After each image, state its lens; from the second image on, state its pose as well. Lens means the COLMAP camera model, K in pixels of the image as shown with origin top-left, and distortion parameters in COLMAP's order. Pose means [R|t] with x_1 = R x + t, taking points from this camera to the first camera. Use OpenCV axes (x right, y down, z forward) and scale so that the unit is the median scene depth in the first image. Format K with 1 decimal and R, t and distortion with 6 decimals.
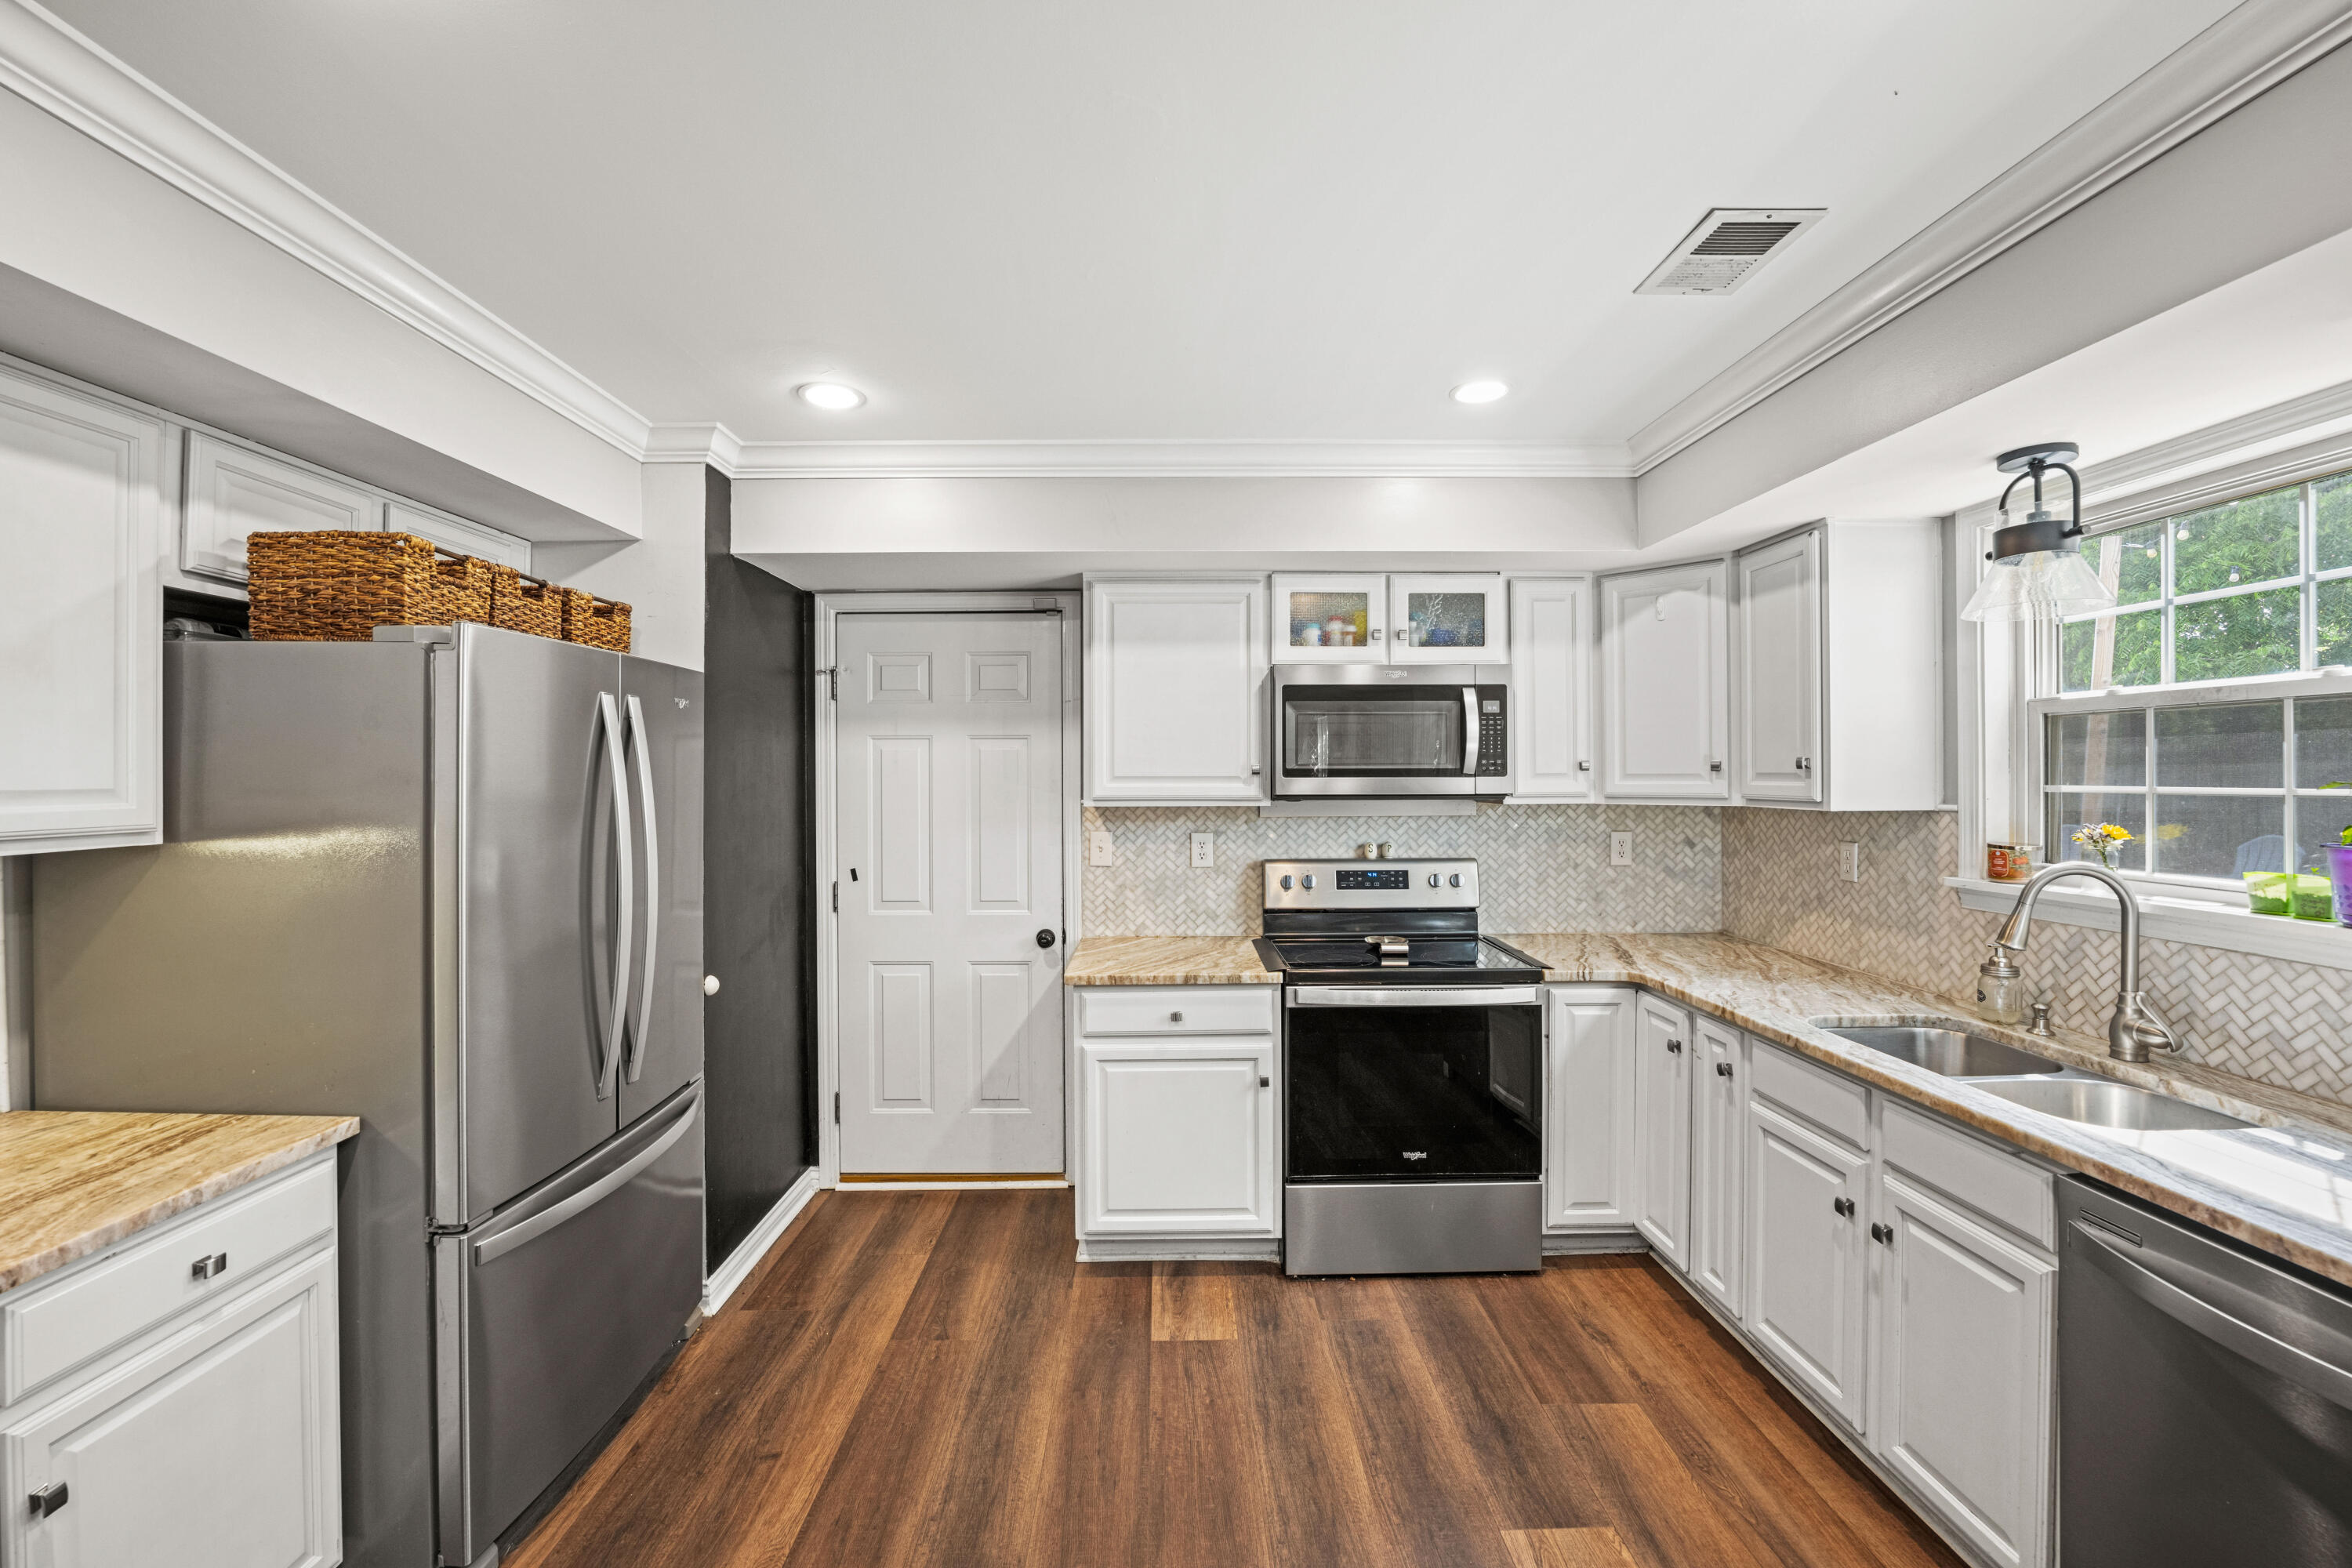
lens RADIAL K [[962.7, 0, 1176.0], [0, 962.7, 784.0], [0, 0, 1]] dist [-0.001321, -0.000053]
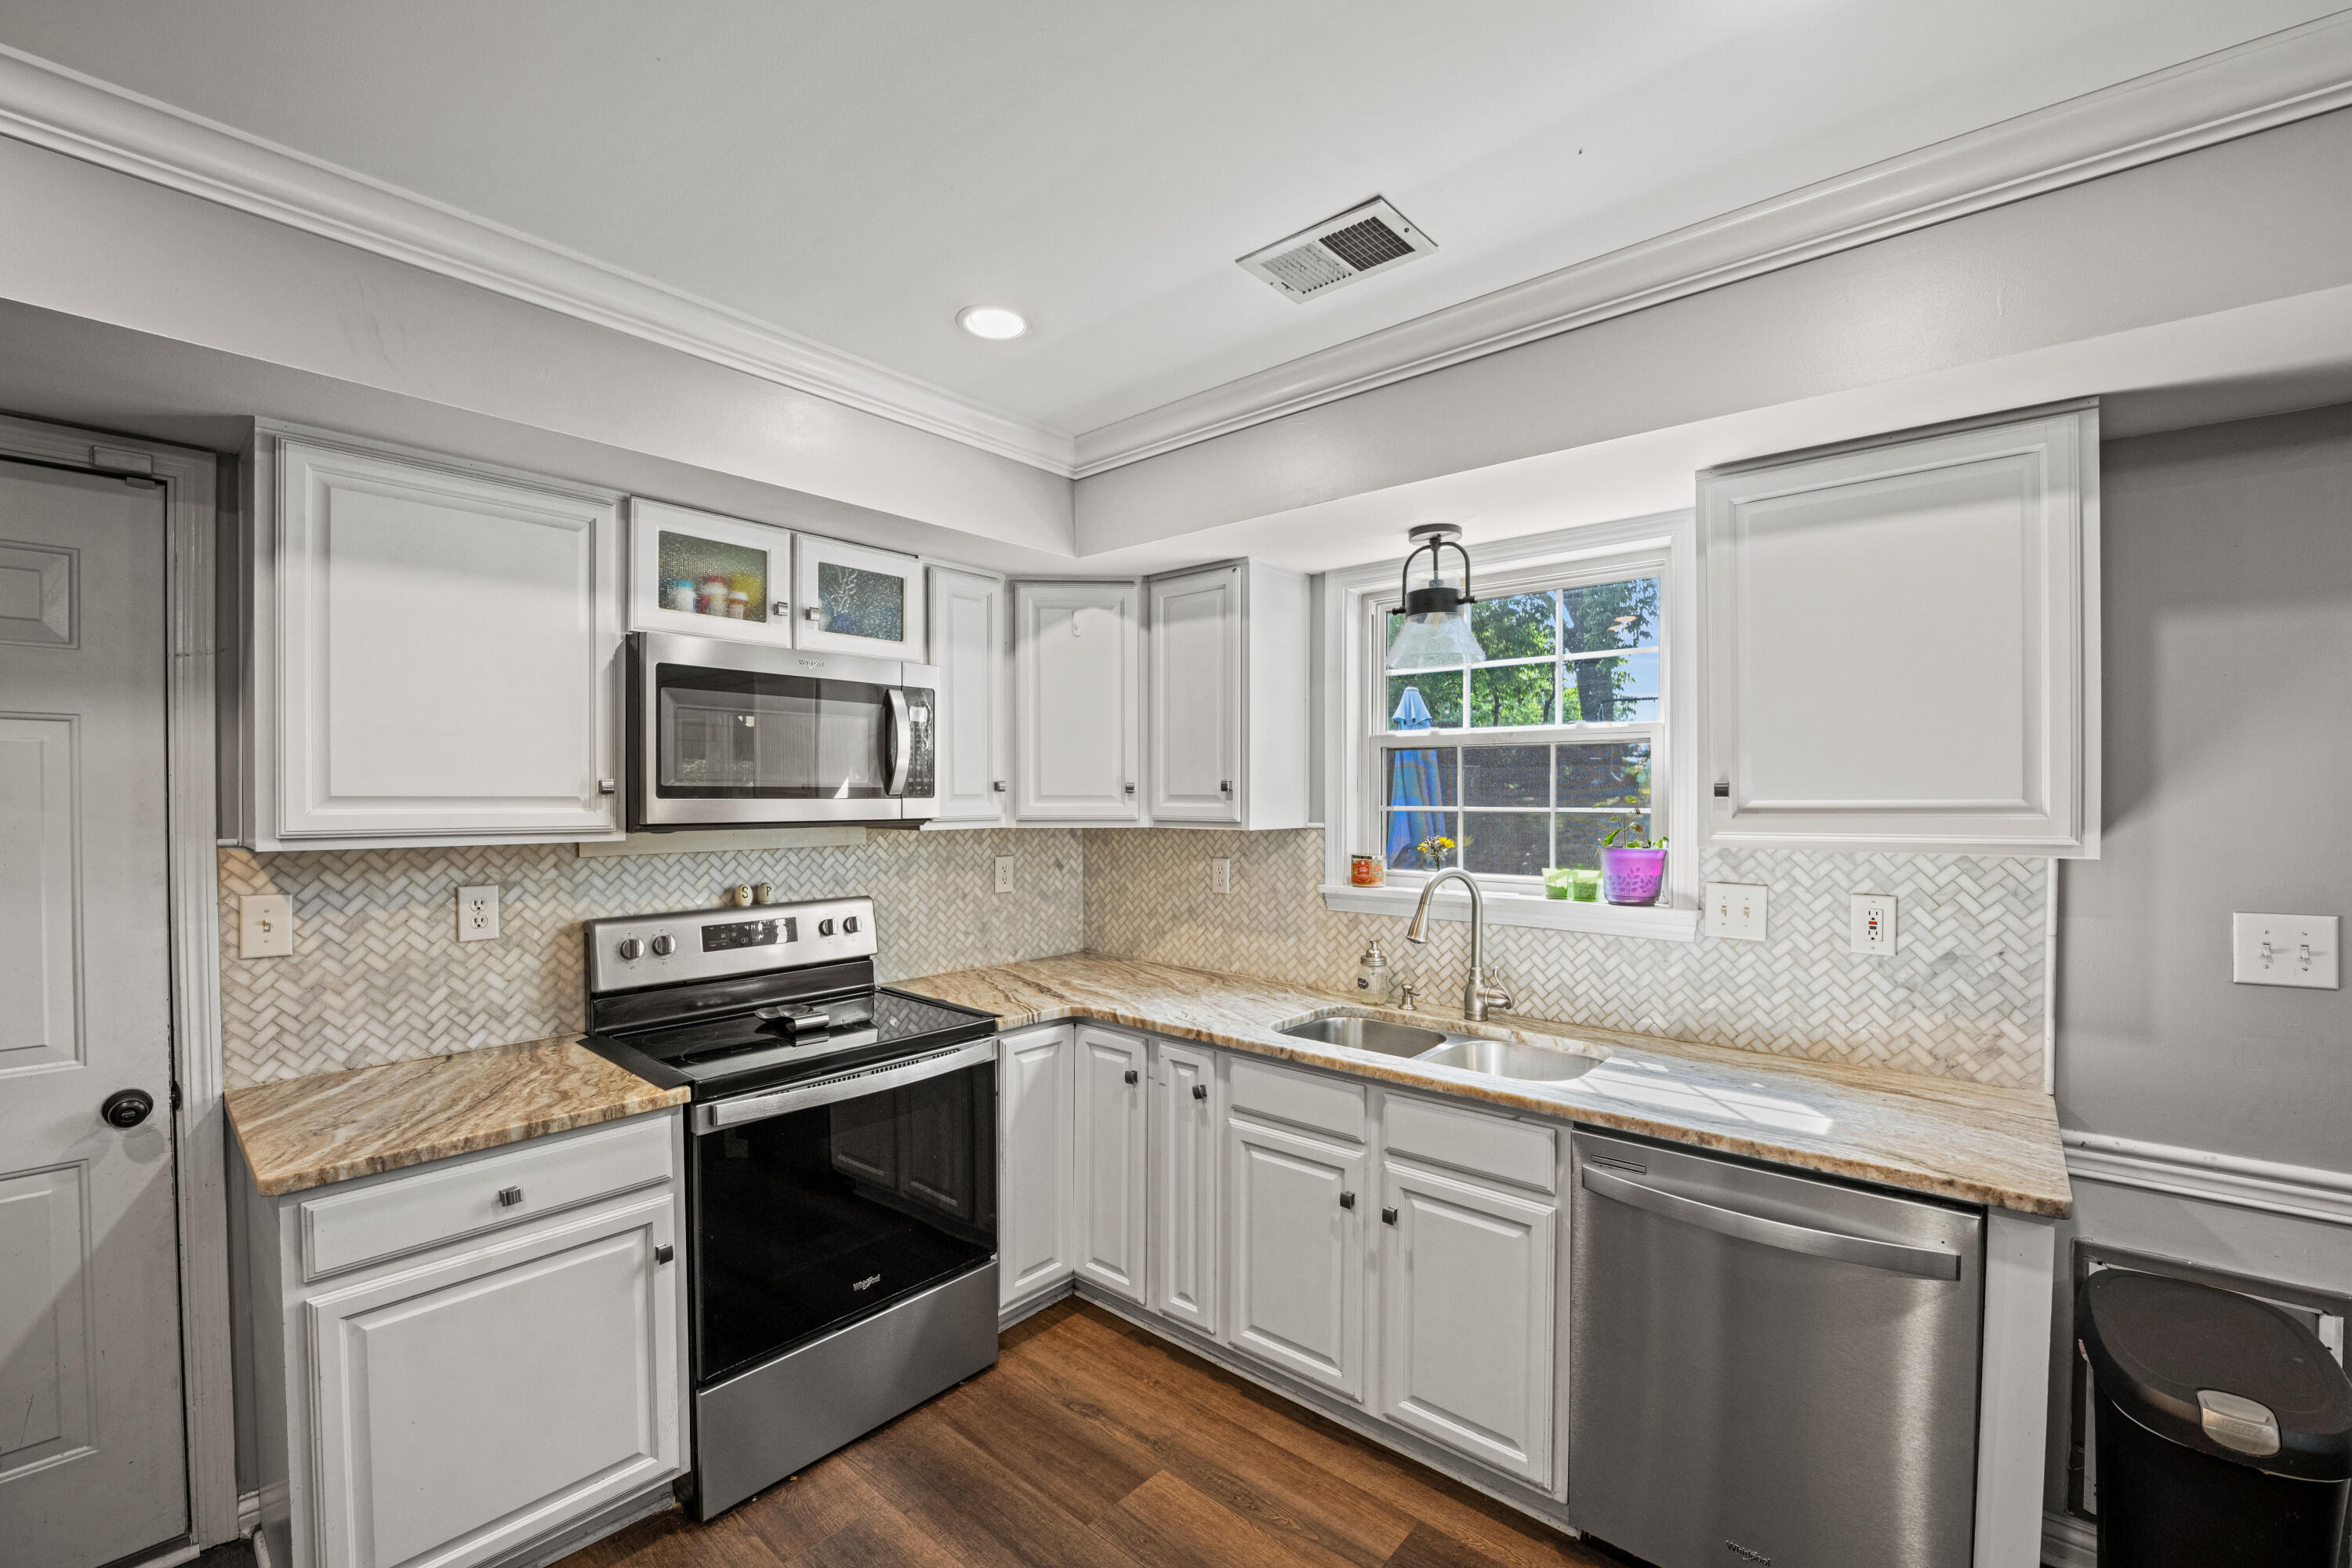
lens RADIAL K [[975.4, 0, 1168.2], [0, 975.4, 811.9], [0, 0, 1]] dist [-0.016073, -0.000004]
pose [[0.675869, -0.008320, 0.736975, -0.164470], [0.003859, 0.999963, 0.007749, -0.001265], [-0.737012, -0.002393, 0.675876, 0.290735]]
